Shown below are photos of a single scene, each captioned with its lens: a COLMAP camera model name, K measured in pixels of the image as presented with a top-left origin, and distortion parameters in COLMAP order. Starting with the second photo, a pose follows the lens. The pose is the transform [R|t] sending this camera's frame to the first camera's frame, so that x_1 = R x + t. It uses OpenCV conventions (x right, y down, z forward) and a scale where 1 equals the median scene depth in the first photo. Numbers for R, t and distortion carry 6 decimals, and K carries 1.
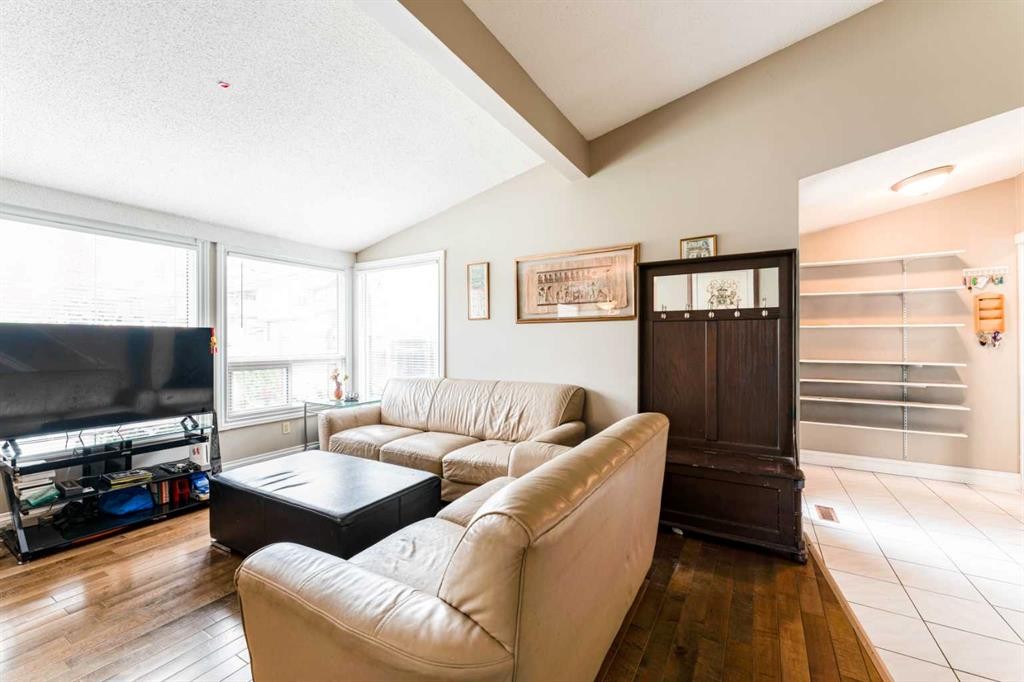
lens RADIAL K [[410.0, 0, 510.1], [0, 410.0, 345.6], [0, 0, 1]] dist [0.001210, 0.000035]
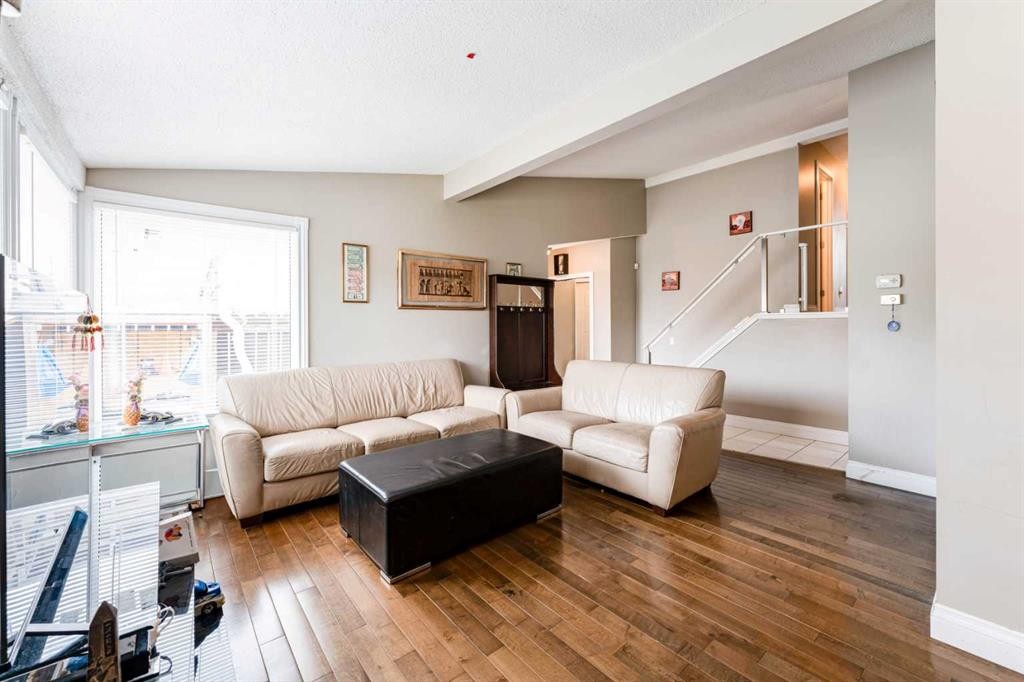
lens RADIAL K [[407.2, 0, 512.6], [0, 407.2, 336.3], [0, 0, 1]] dist [-0.000102, -0.000094]
pose [[0.332544, -0.023569, 0.942793, -0.975575], [0.019212, 0.999650, 0.018213, 0.006143], [-0.942892, 0.012057, 0.332880, 0.378226]]
